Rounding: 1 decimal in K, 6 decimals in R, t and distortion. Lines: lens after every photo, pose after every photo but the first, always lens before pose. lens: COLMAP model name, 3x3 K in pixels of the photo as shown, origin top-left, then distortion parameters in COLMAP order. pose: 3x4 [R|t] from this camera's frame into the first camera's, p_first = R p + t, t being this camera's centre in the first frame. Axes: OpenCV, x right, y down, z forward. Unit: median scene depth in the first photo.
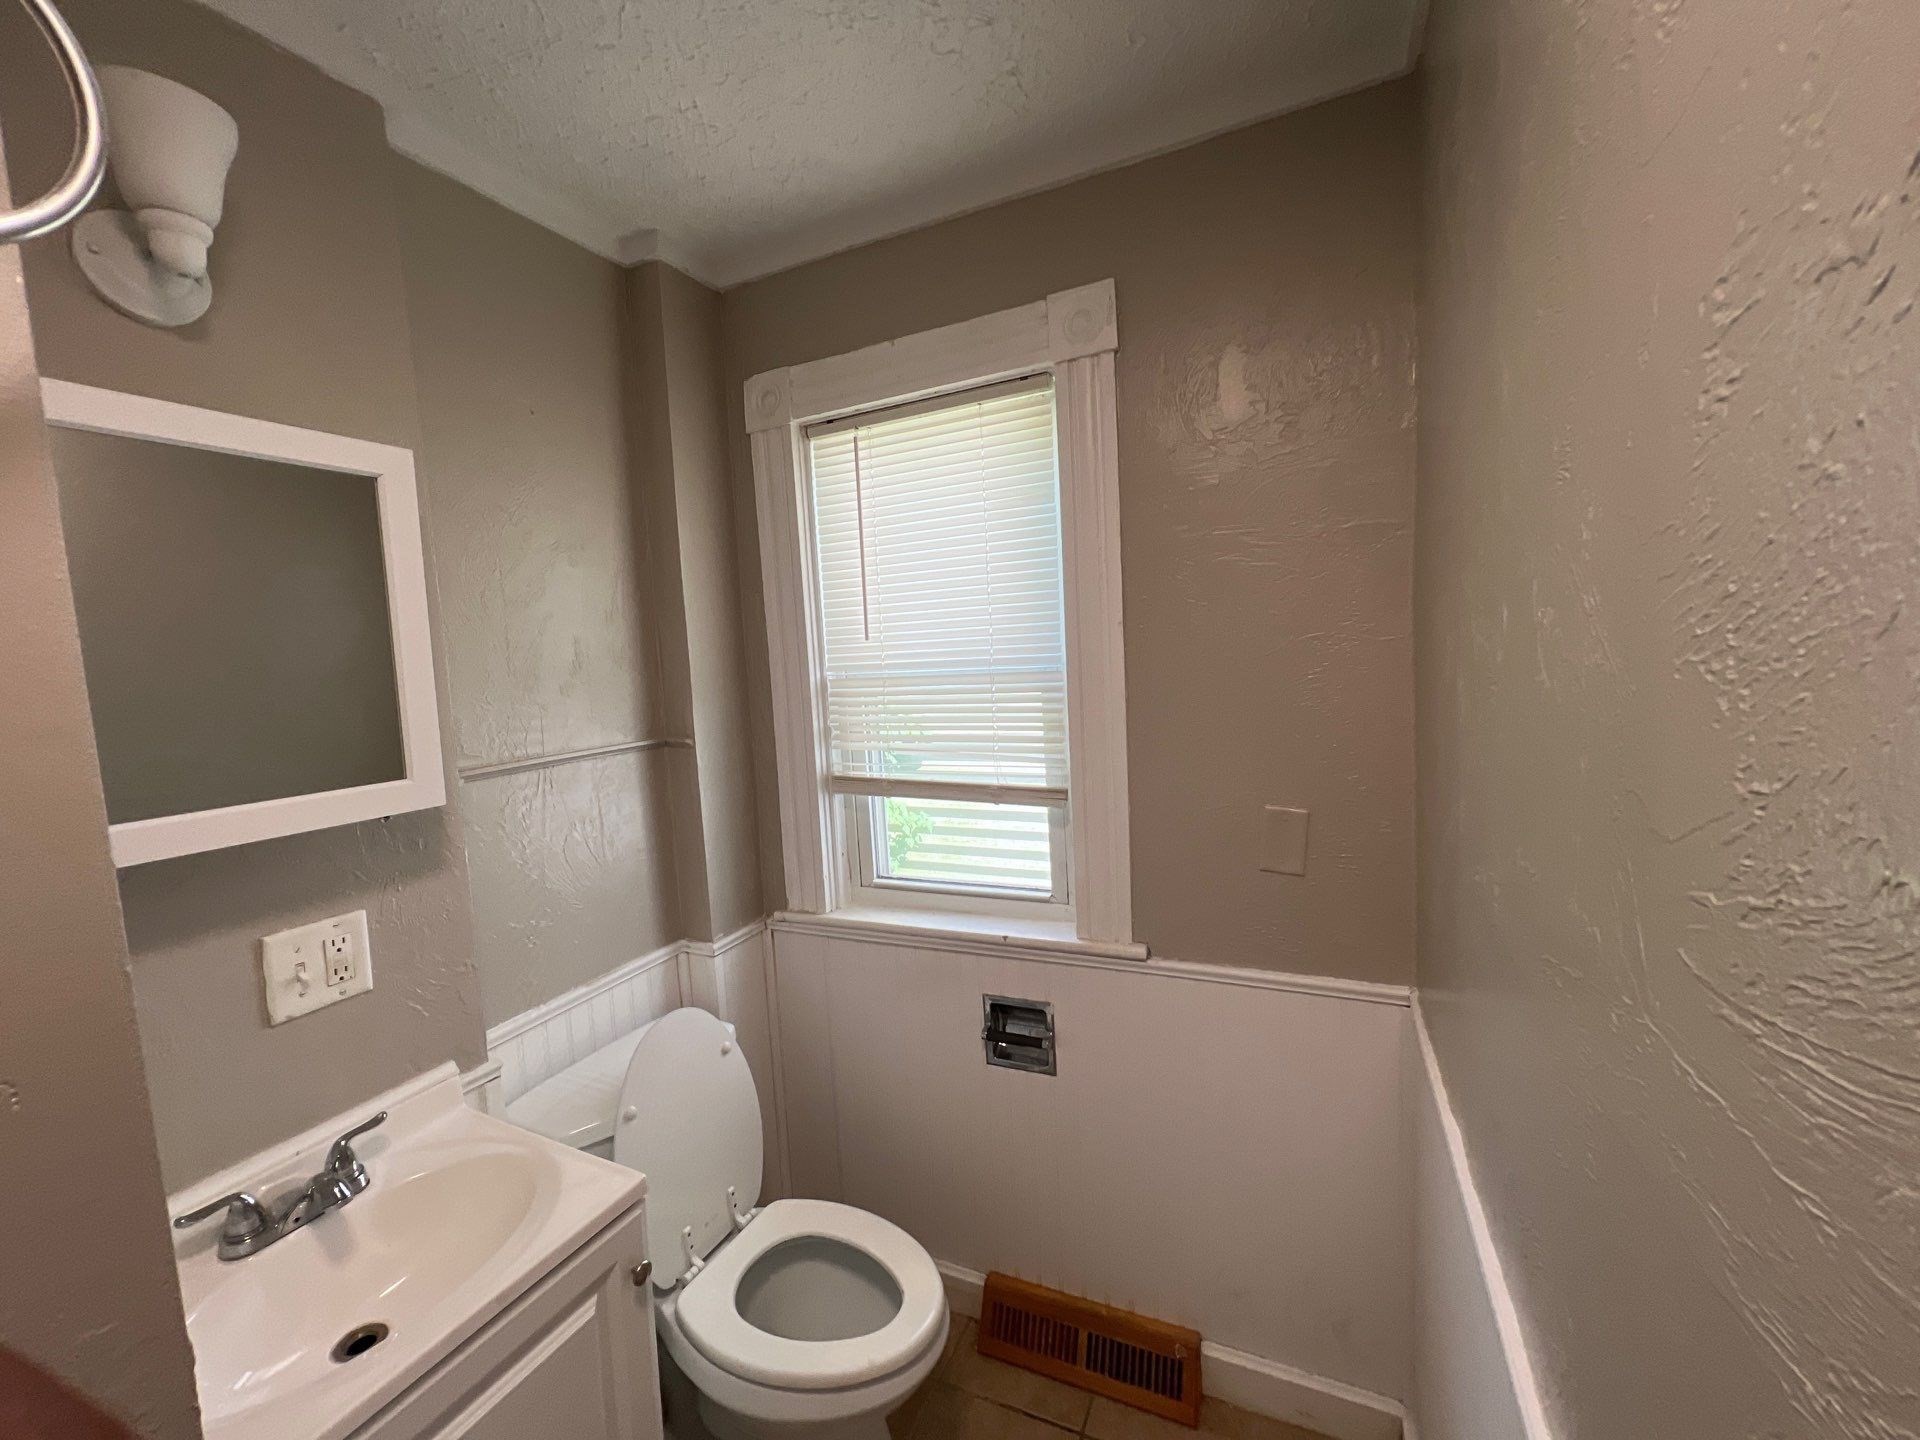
lens RADIAL K [[773.6, 0, 953.9], [0, 773.6, 732.6], [0, 0, 1]] dist [-0.005215, 0.000993]
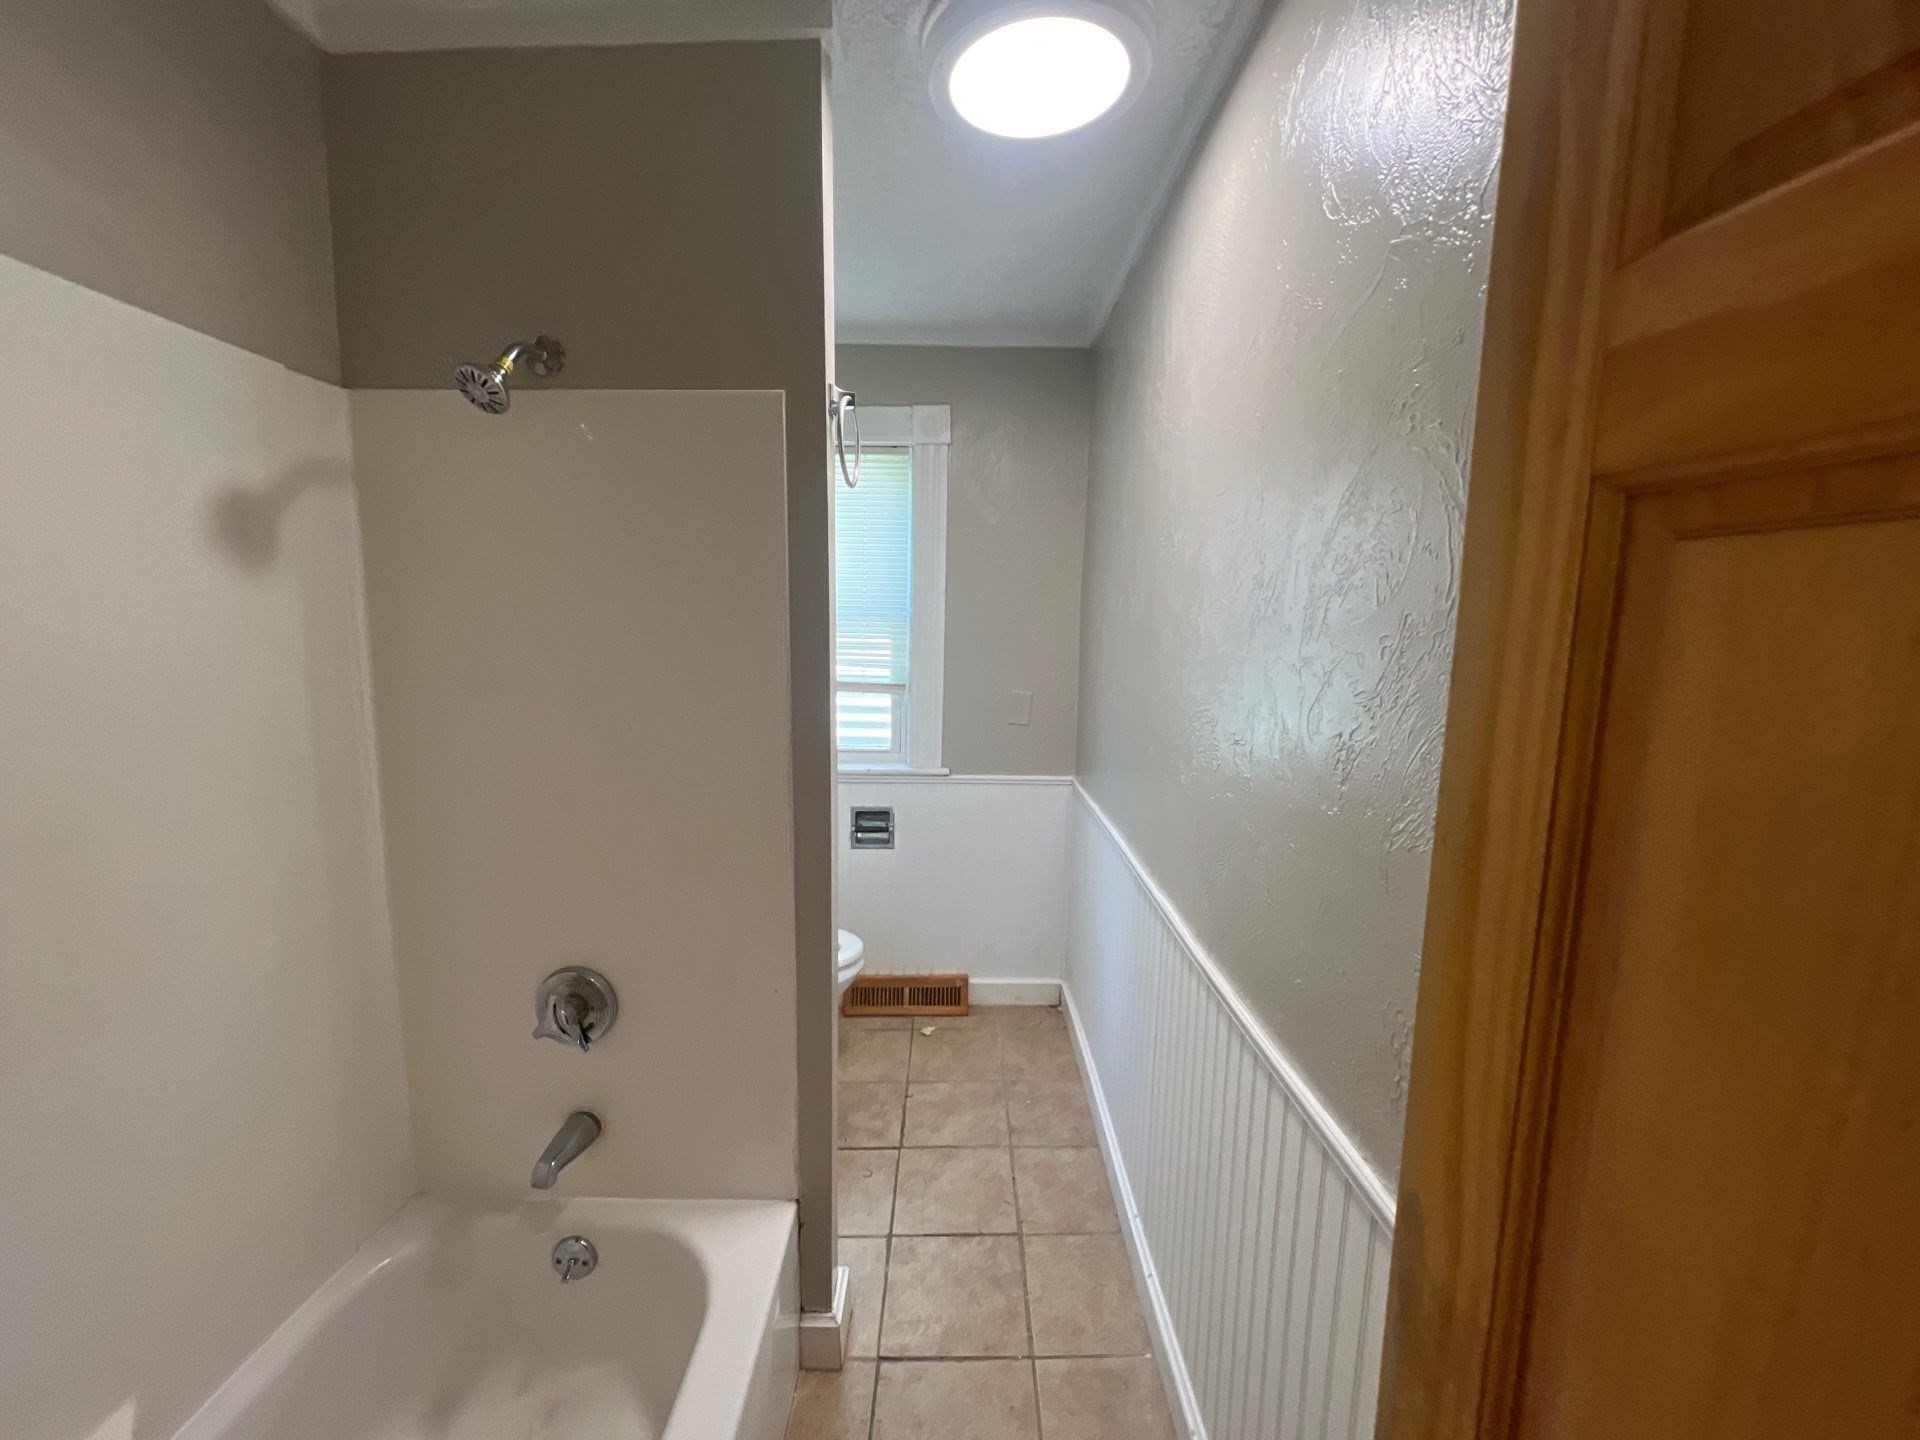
lens RADIAL K [[773.6, 0, 962.9], [0, 773.6, 720.7], [0, 0, 1]] dist [-0.005215, 0.000993]
pose [[0.897991, 0.010231, 0.439894, -0.516026], [-0.029207, 0.998911, 0.036388, 0.090003], [-0.439043, -0.045524, 0.897312, -0.645310]]
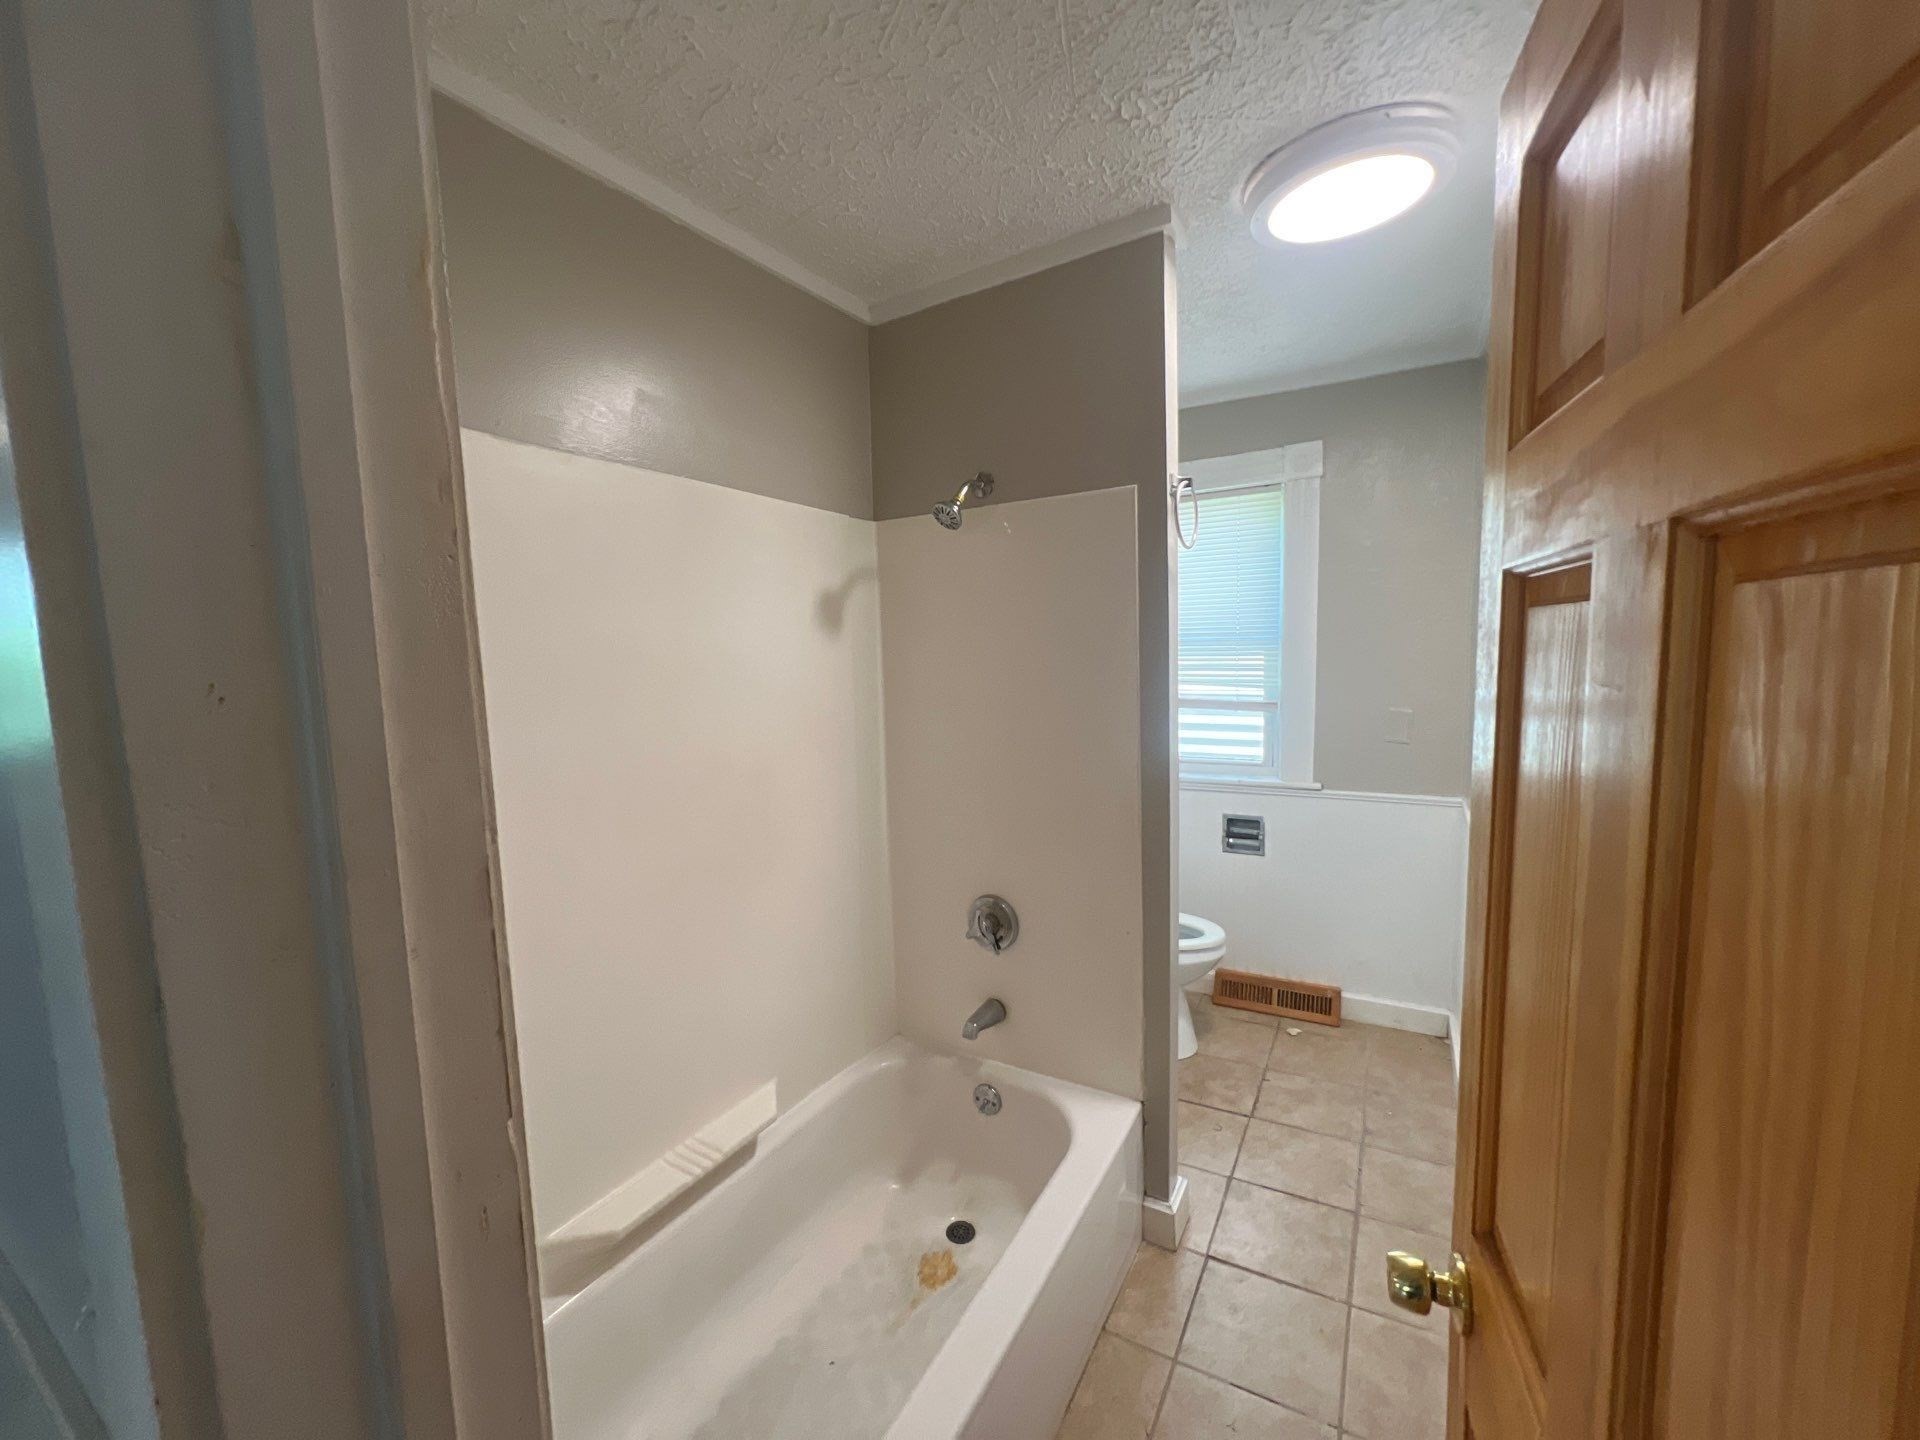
lens RADIAL K [[773.6, 0, 958.2], [0, 773.6, 721.7], [0, 0, 1]] dist [-0.005215, 0.000993]
pose [[0.996735, 0.031442, -0.074369, -0.493381], [-0.029722, 0.999267, 0.024125, 0.098908], [0.075073, -0.021836, 0.996939, -0.945148]]
